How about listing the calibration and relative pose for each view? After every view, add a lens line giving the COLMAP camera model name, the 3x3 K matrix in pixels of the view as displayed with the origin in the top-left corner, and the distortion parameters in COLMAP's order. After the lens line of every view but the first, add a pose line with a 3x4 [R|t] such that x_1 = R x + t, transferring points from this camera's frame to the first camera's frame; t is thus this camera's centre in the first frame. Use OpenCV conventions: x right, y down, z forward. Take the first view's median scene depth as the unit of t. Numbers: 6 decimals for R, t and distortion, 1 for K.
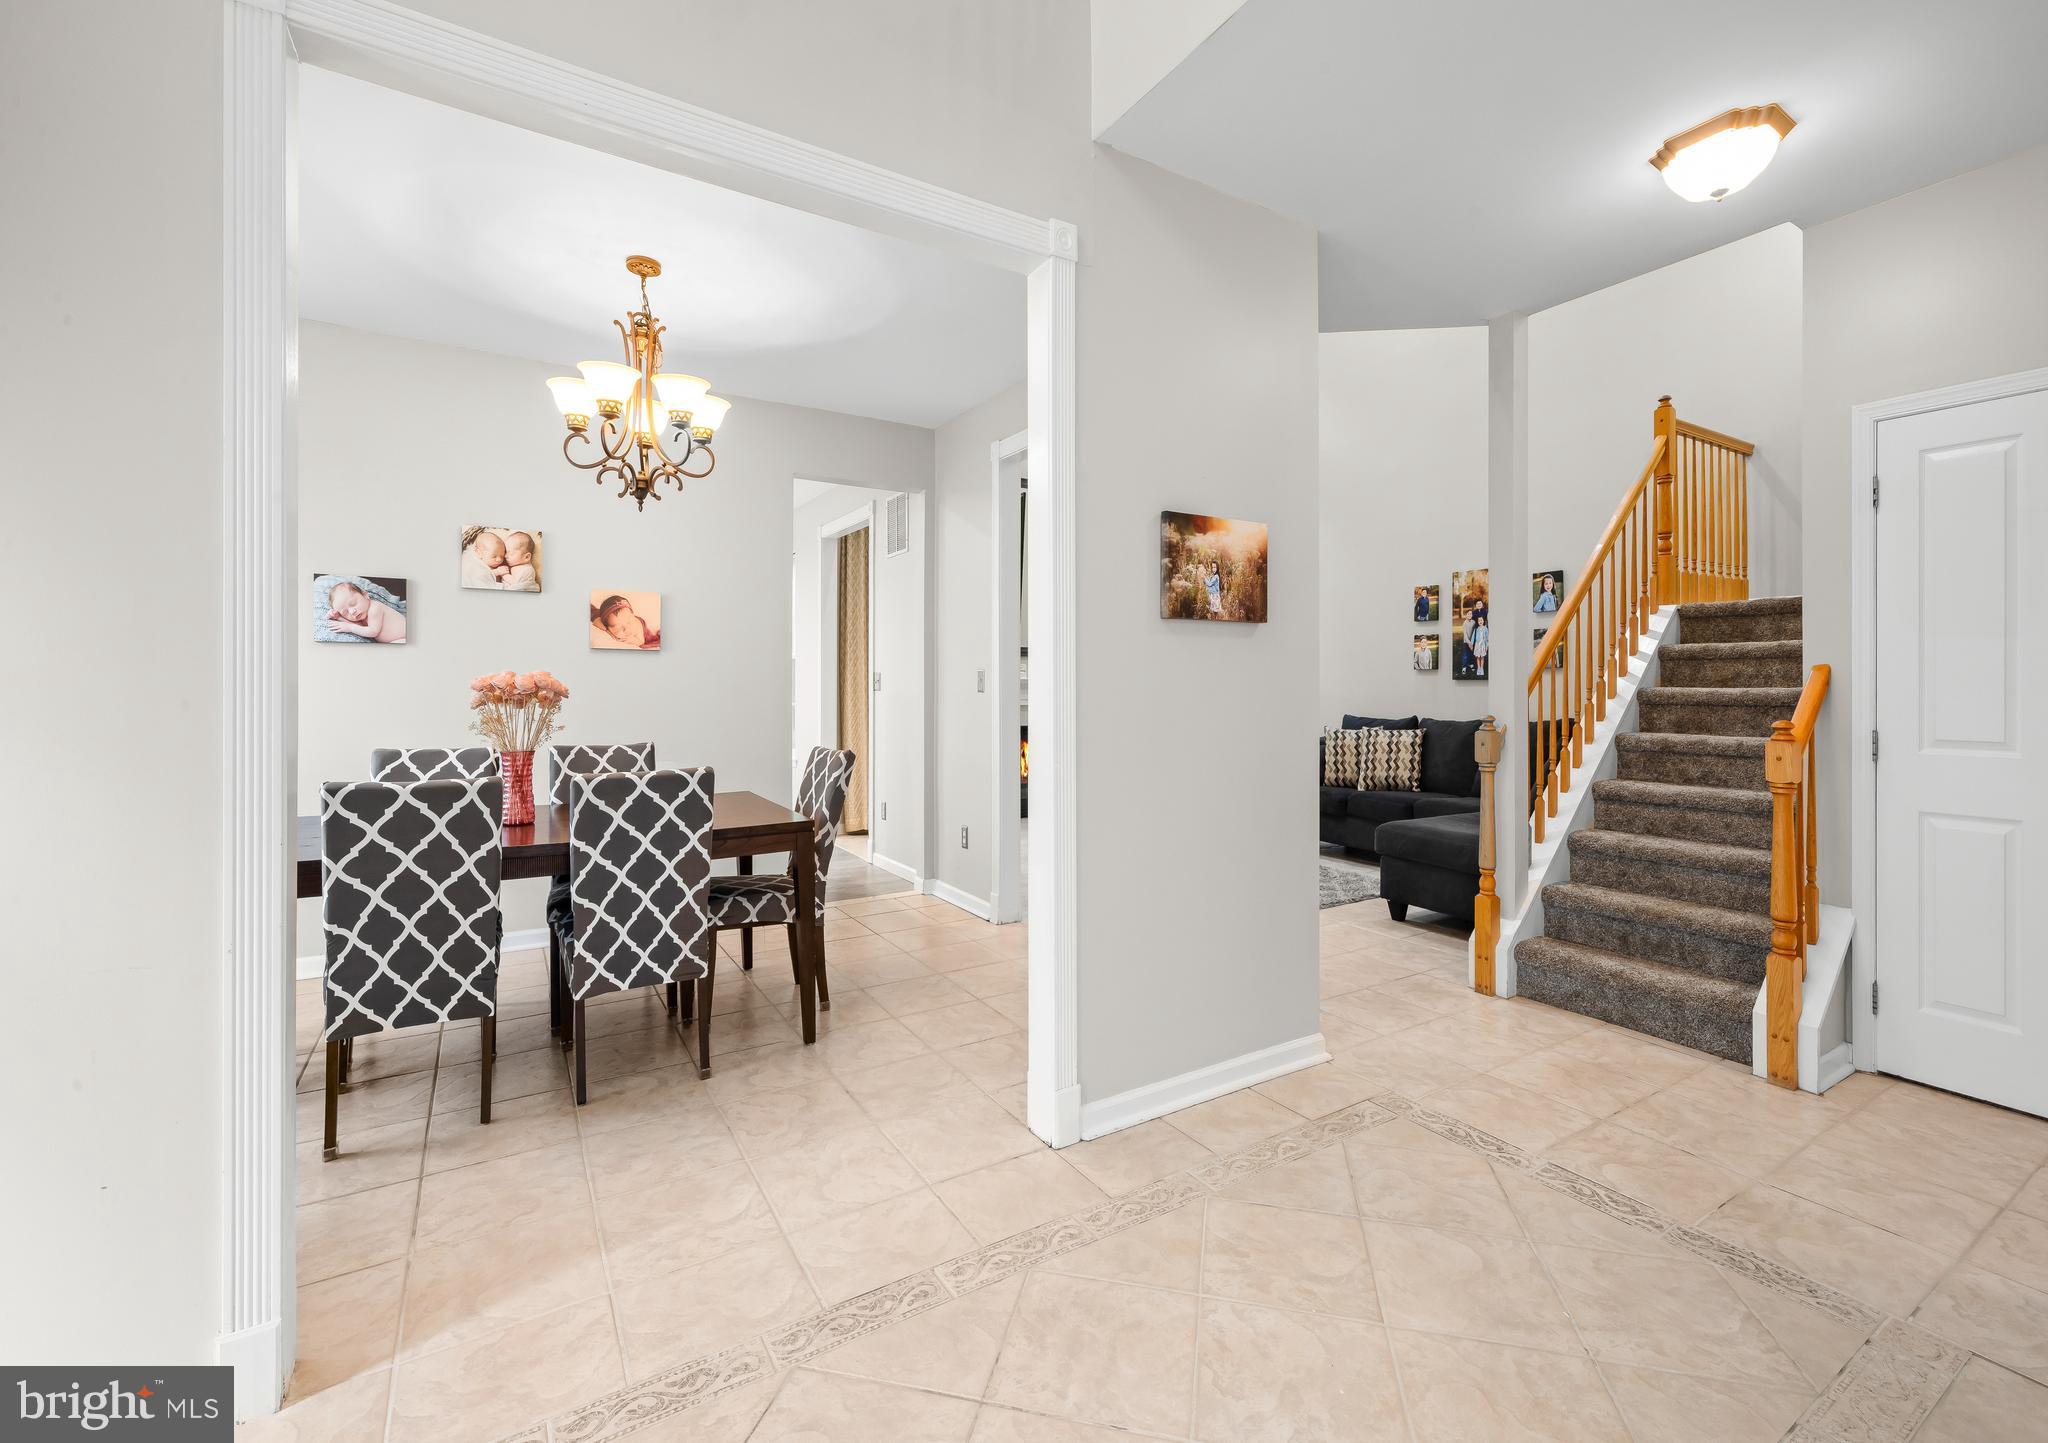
lens RADIAL K [[877.9, 0, 1032.0], [0, 877.9, 693.3], [0, 0, 1]] dist [0.000853, 0.000328]
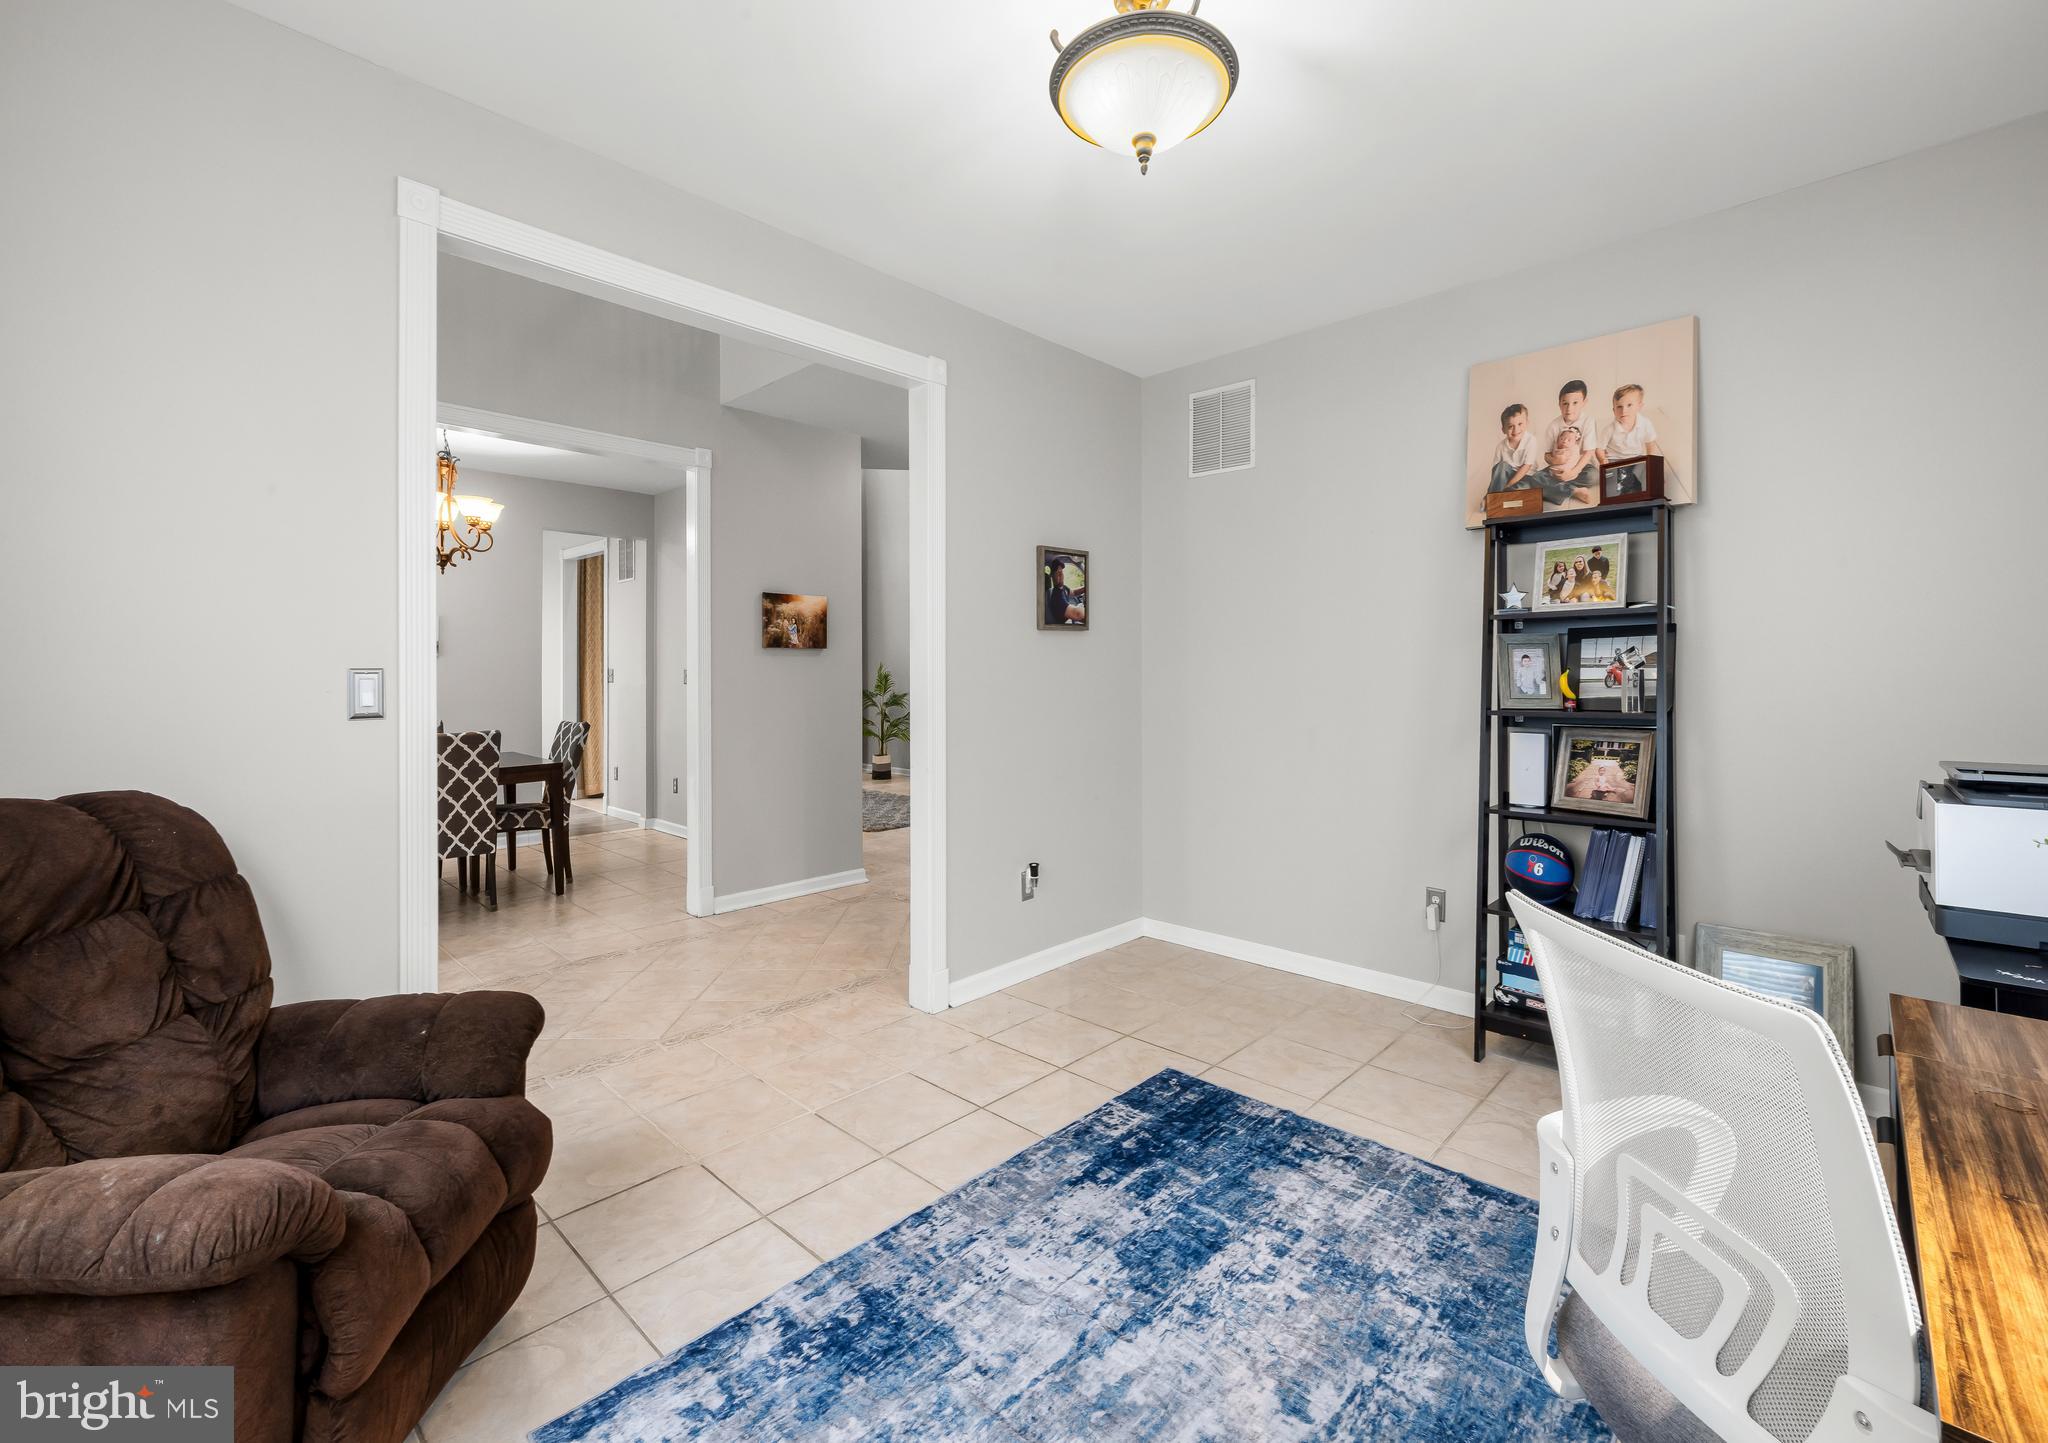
lens RADIAL K [[877.9, 0, 1026.9], [0, 877.9, 671.2], [0, 0, 1]] dist [0.000853, 0.000328]
pose [[0.967354, -0.002377, 0.253417, 0.166207], [0.004680, 0.999953, -0.008482, -0.010878], [-0.253385, 0.009391, 0.967320, -0.762669]]
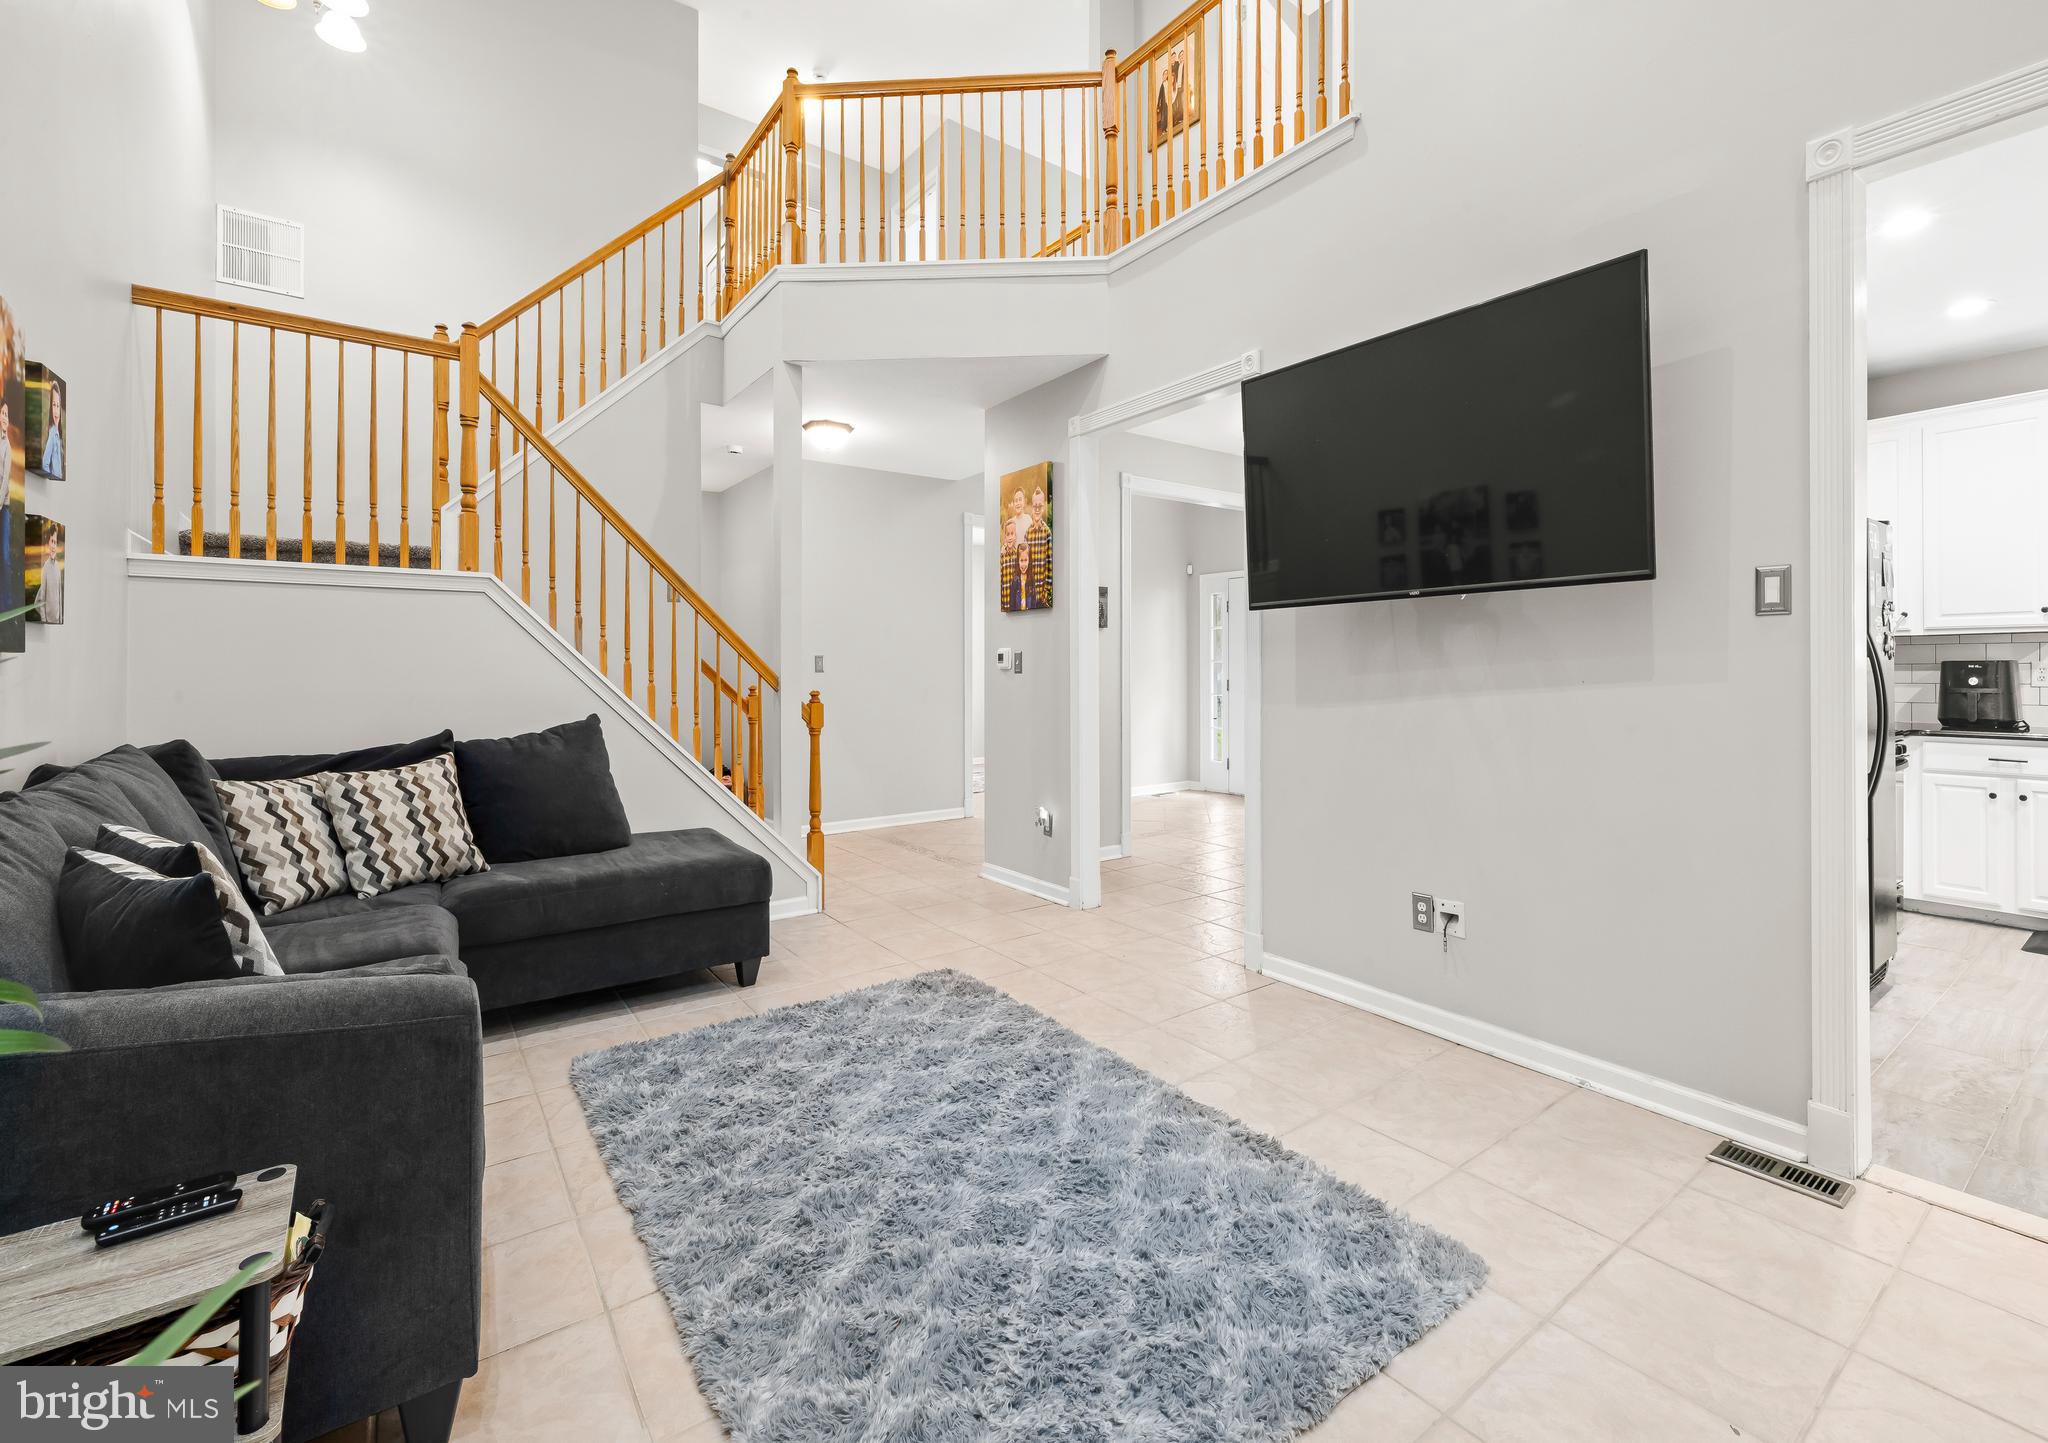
lens RADIAL K [[877.9, 0, 1025.3], [0, 877.9, 667.1], [0, 0, 1]] dist [0.000853, 0.000328]
pose [[-0.997340, 0.005085, -0.072718, 0.326665], [0.004340, 0.999937, 0.010397, -0.020837], [0.072766, 0.010054, -0.997298, 2.400959]]
